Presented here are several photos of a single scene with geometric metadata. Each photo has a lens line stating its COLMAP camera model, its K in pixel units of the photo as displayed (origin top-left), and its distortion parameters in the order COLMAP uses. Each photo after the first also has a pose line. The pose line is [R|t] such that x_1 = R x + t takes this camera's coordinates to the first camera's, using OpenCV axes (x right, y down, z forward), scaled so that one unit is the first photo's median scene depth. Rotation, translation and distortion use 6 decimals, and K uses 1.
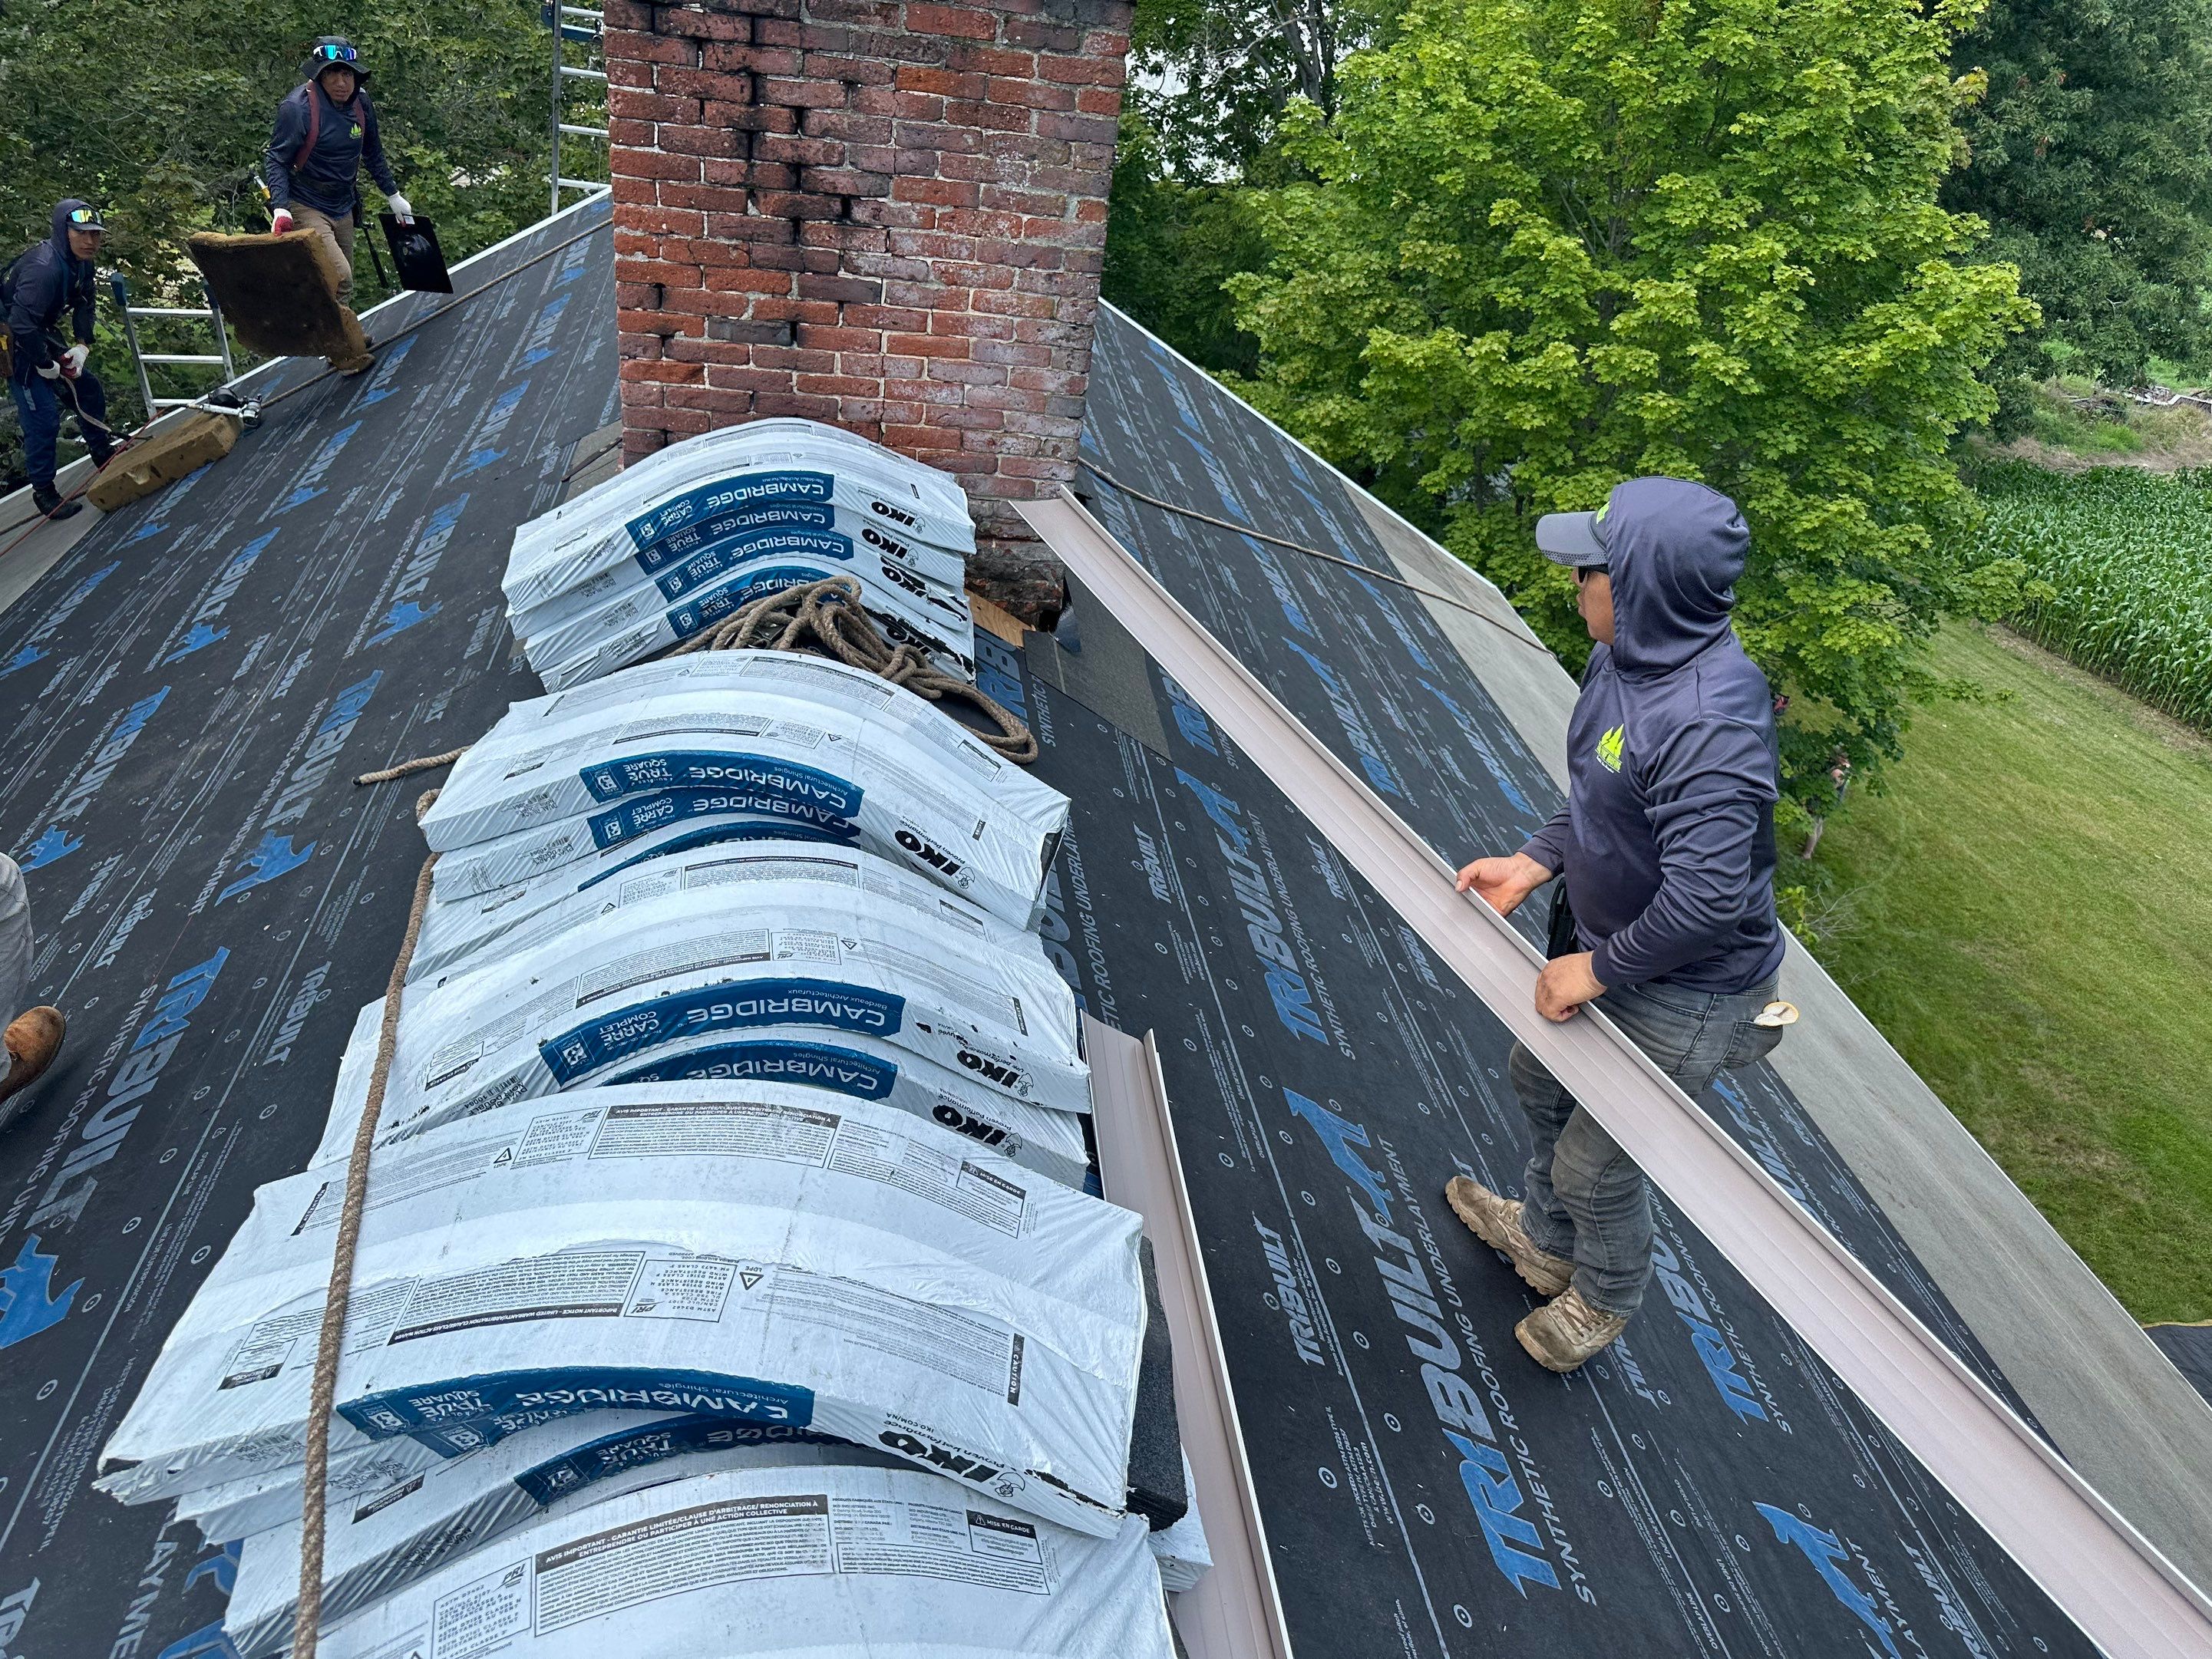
lens RADIAL K [[1566.6, 0, 1158.4], [0, 1566.6, 830.0], [0, 0, 1]] dist [0.020580, -0.031535]
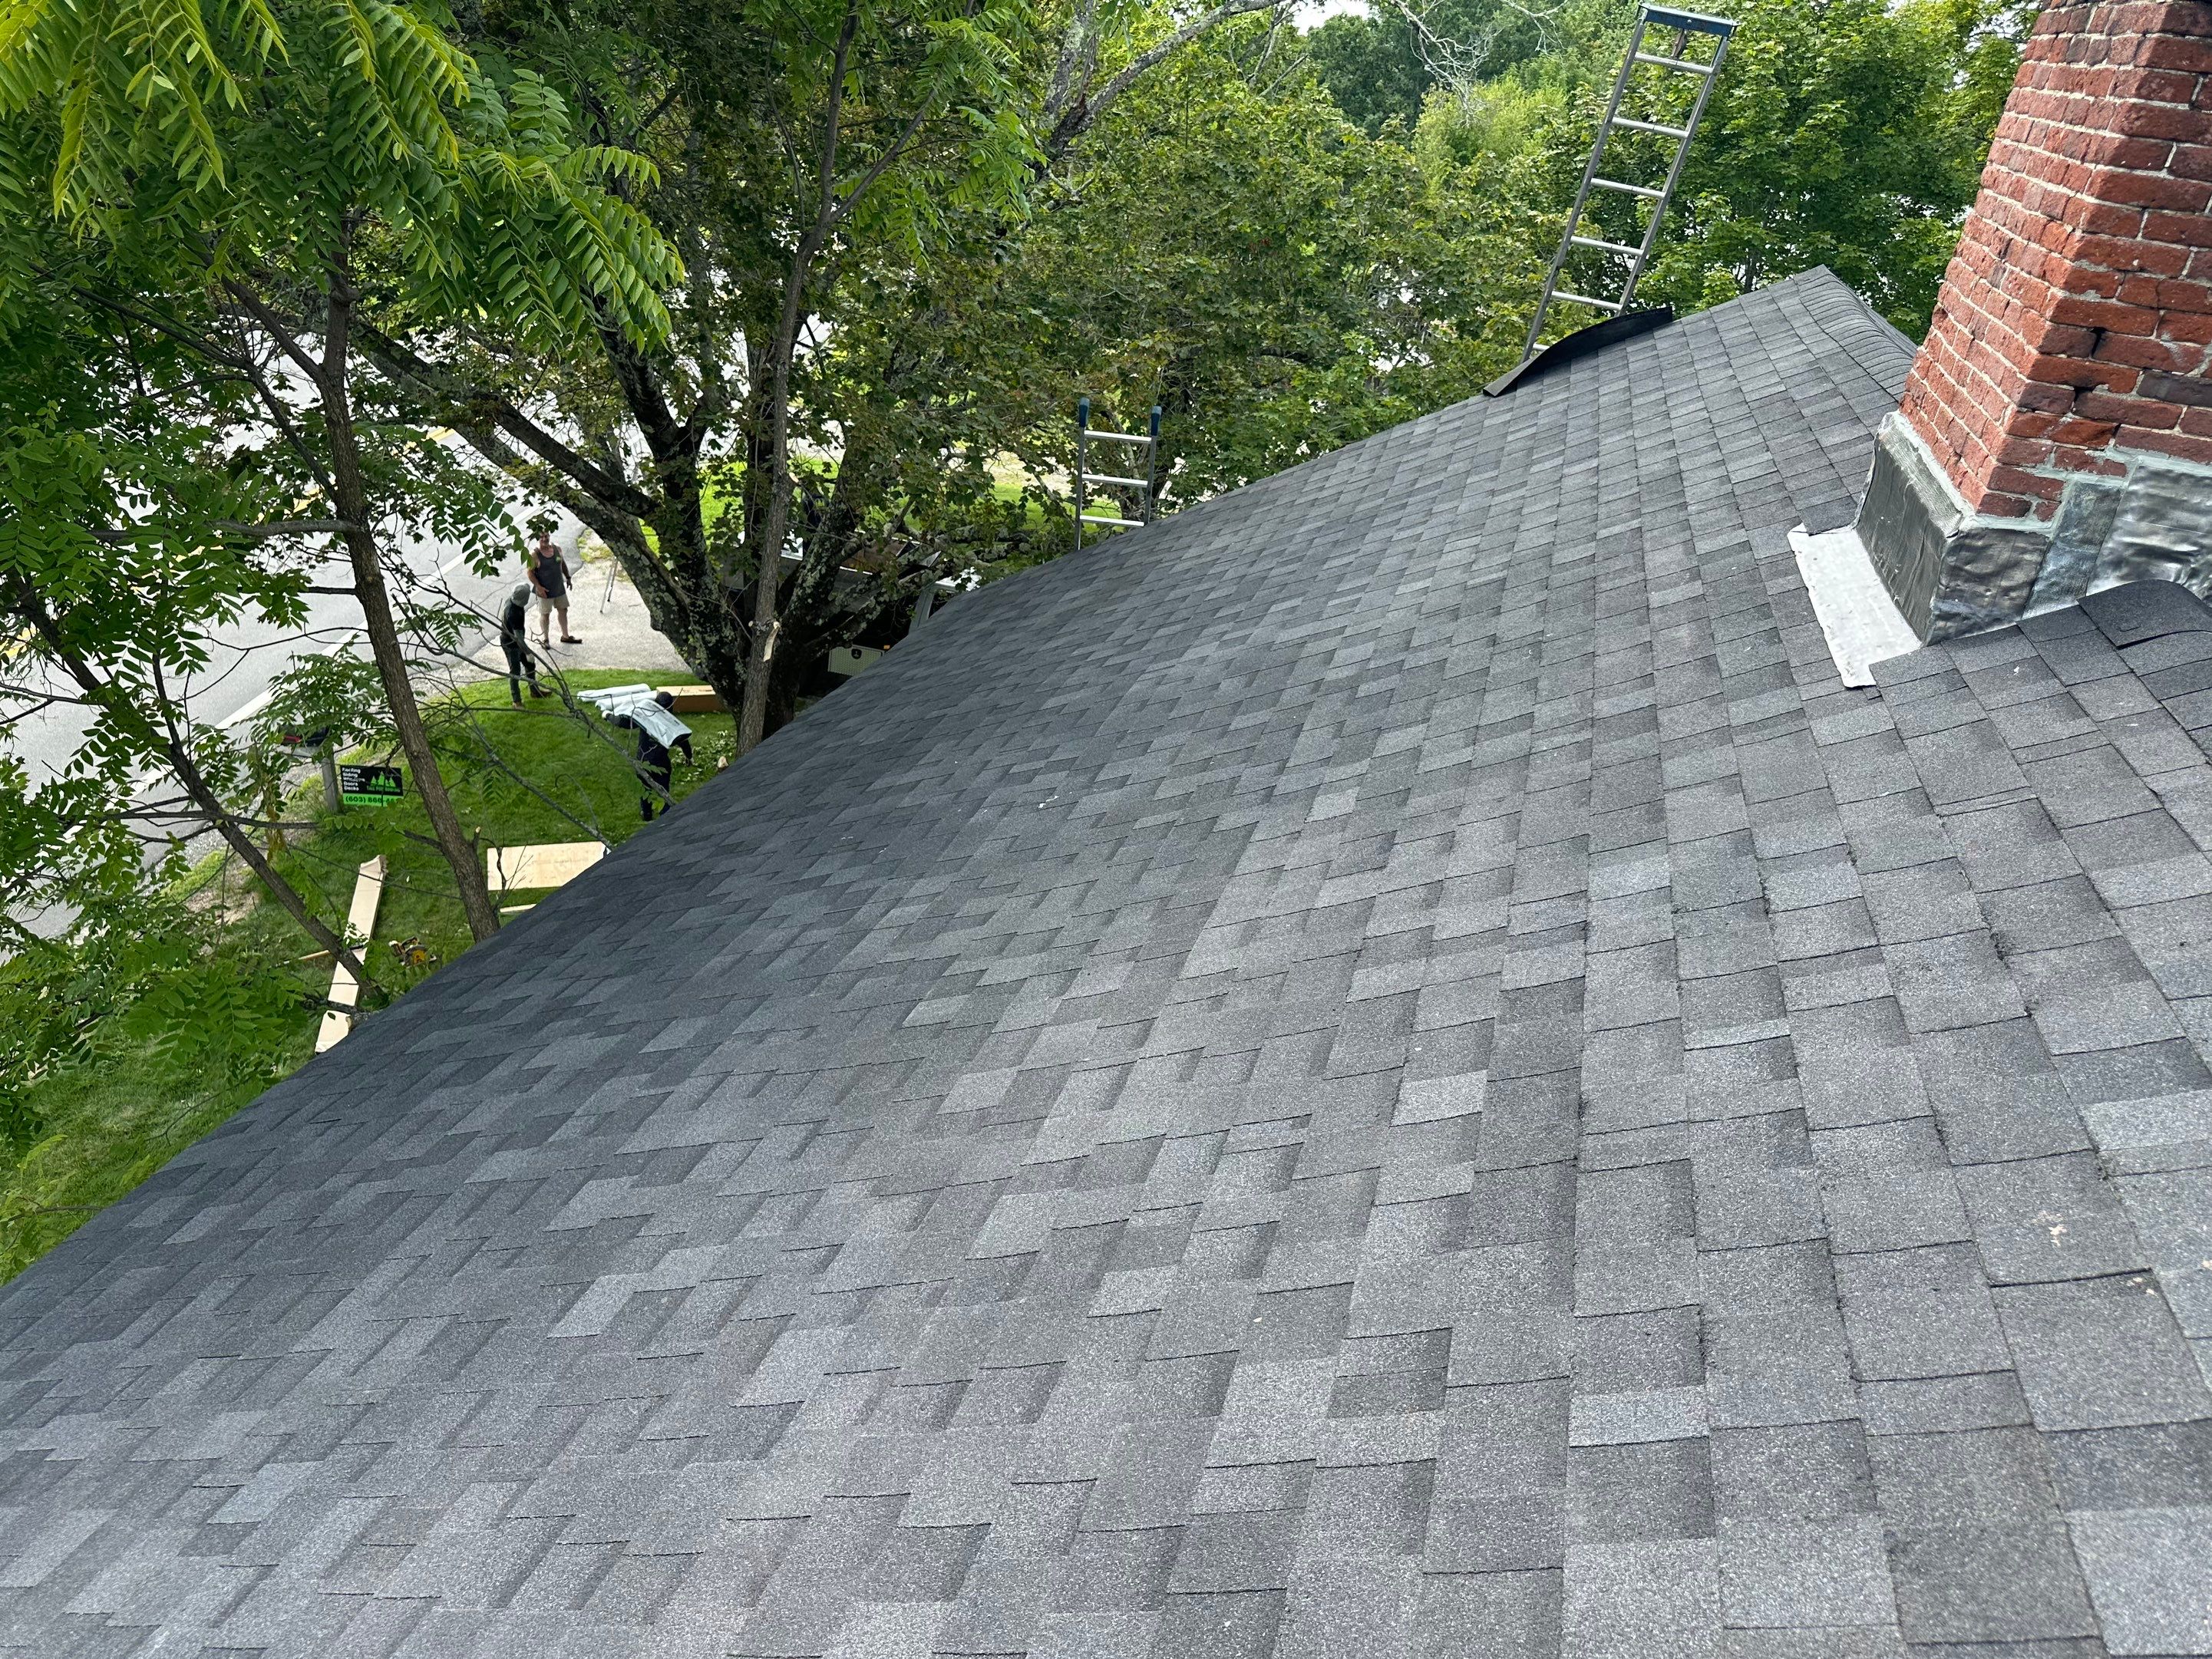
lens RADIAL K [[1530.3, 0, 1176.4], [0, 1530.3, 861.4], [0, 0, 1]] dist [0.048732, -0.049083]
pose [[0.914560, 0.176053, -0.364122, -0.427517], [-0.219292, 0.972318, -0.080678, 0.130583], [0.339839, 0.153634, 0.927850, 0.060819]]
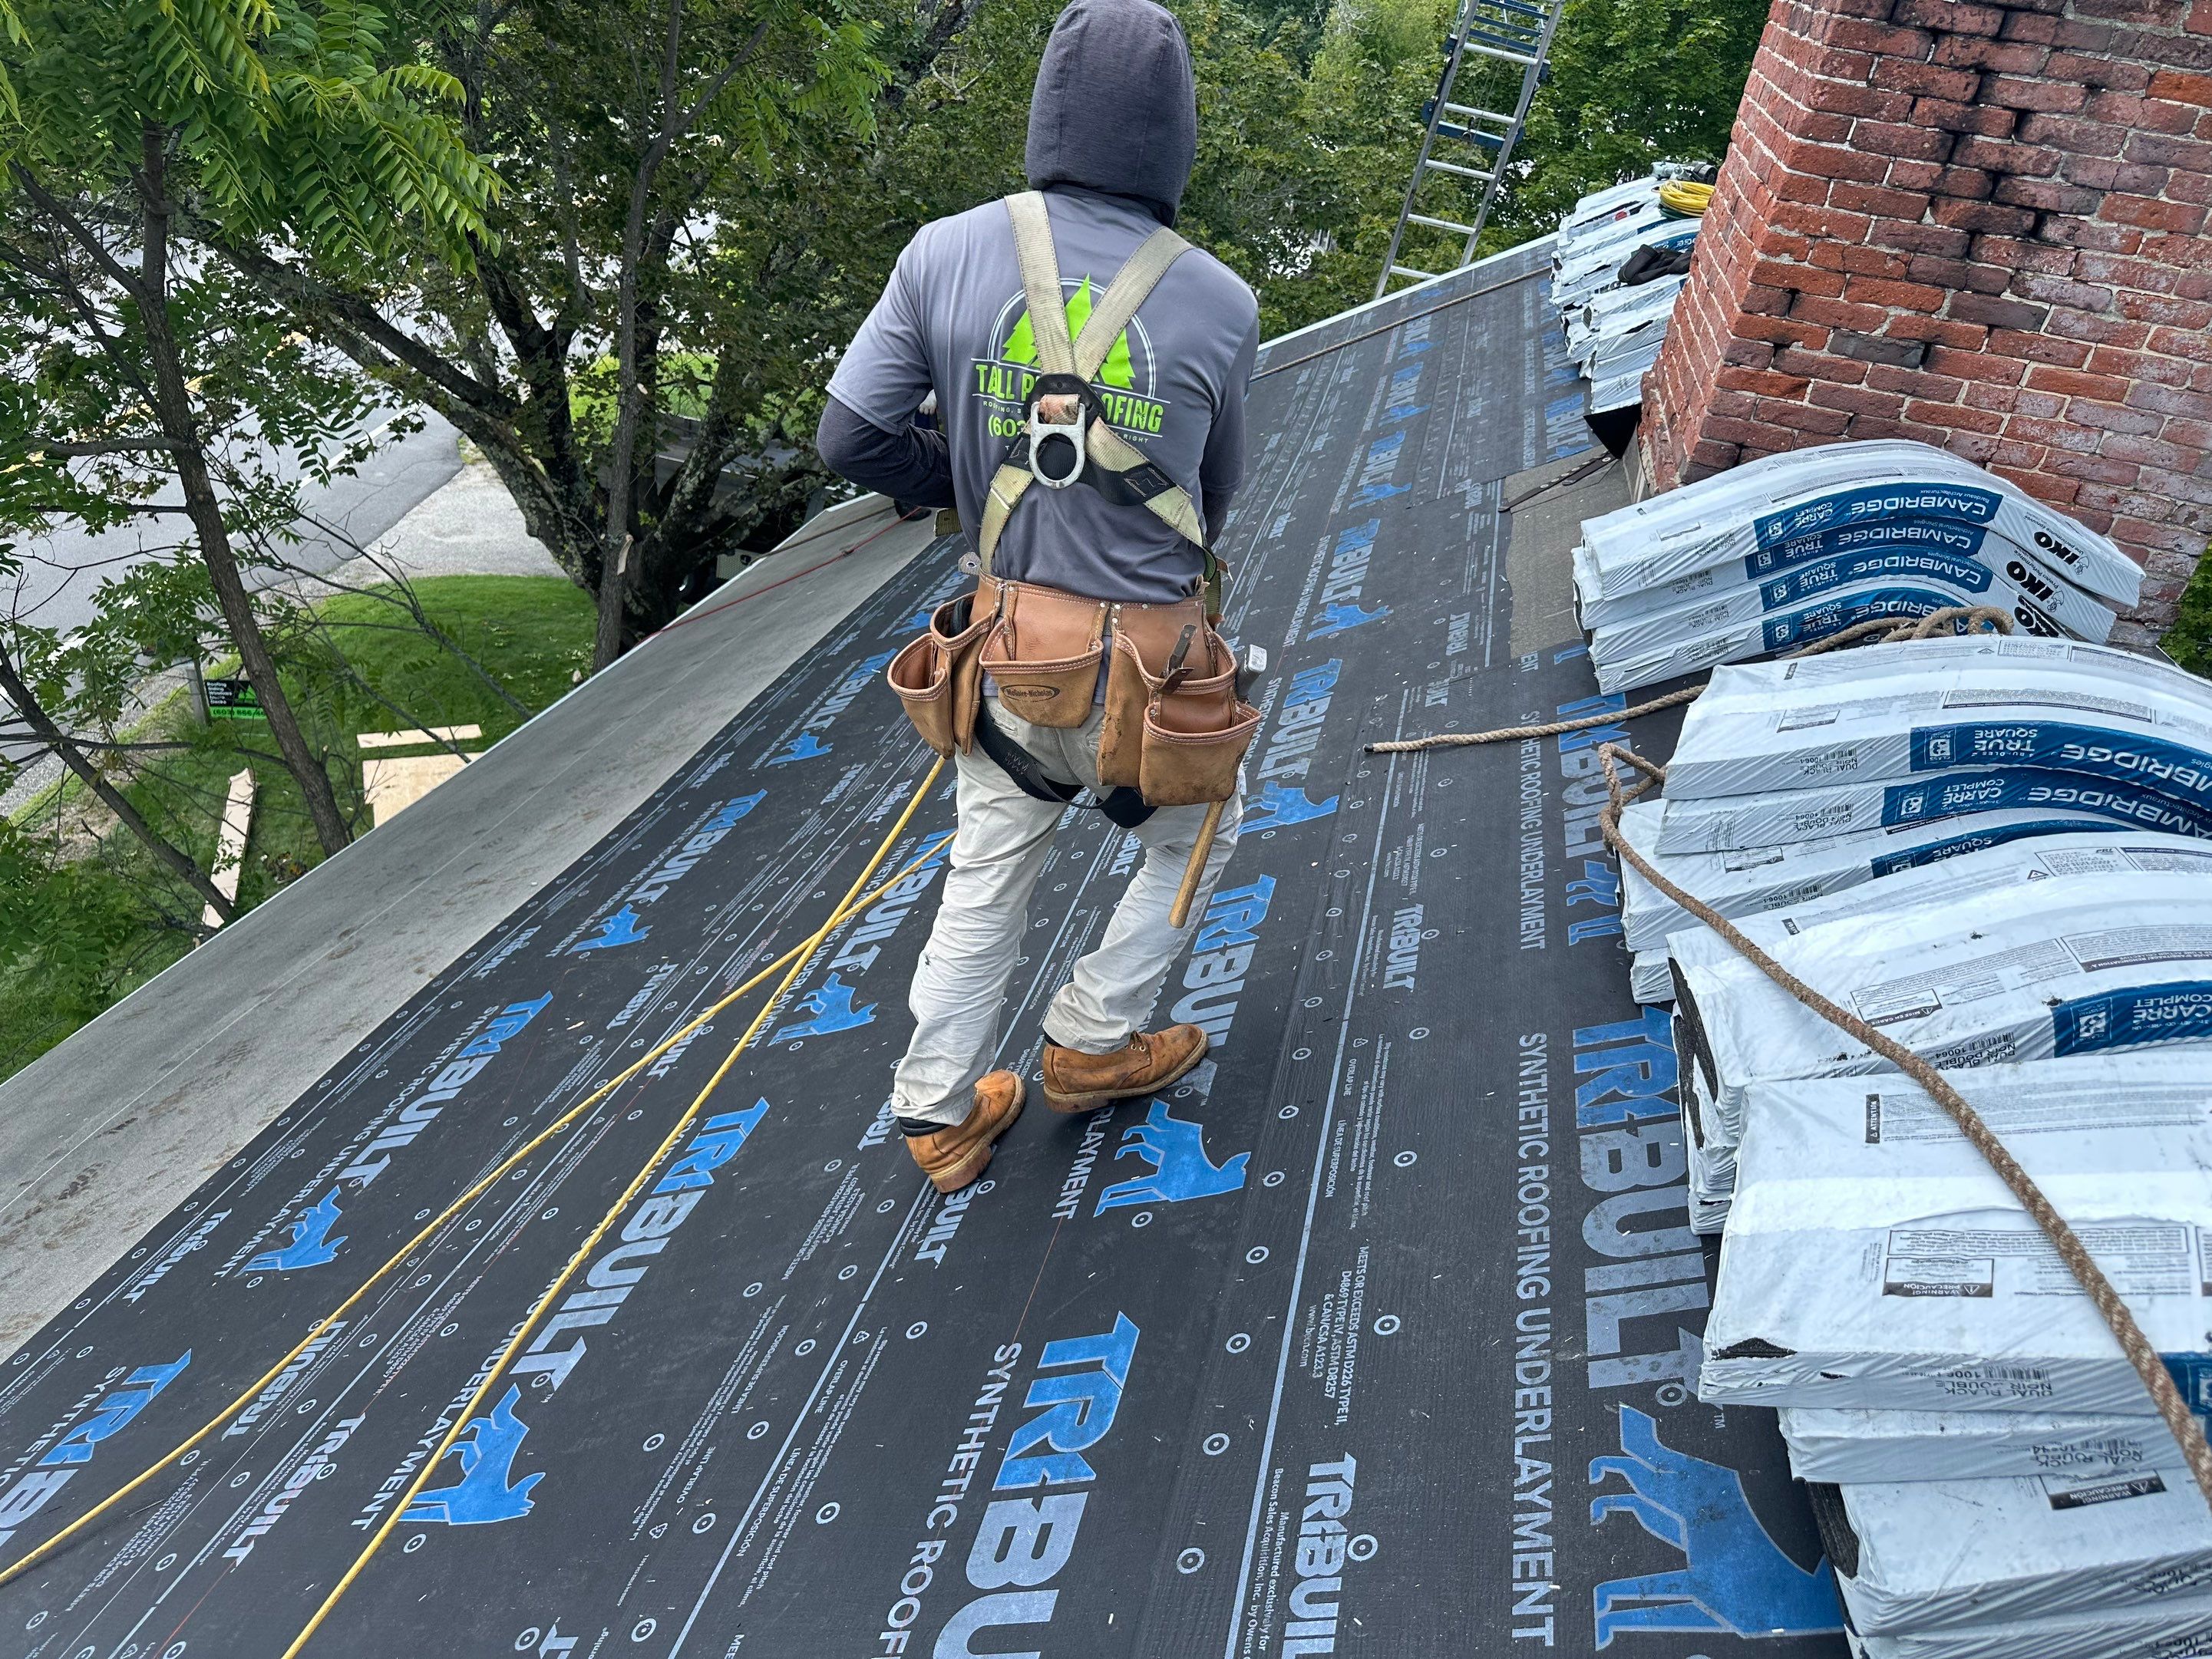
lens RADIAL K [[1566.6, 0, 1146.3], [0, 1566.6, 820.6], [0, 0, 1]] dist [0.020580, -0.031535]
pose [[0.926944, 0.186801, -0.325394, -0.315417], [-0.217116, 0.974352, -0.059144, 0.105519], [0.306000, 0.125471, 0.943727, 0.029368]]
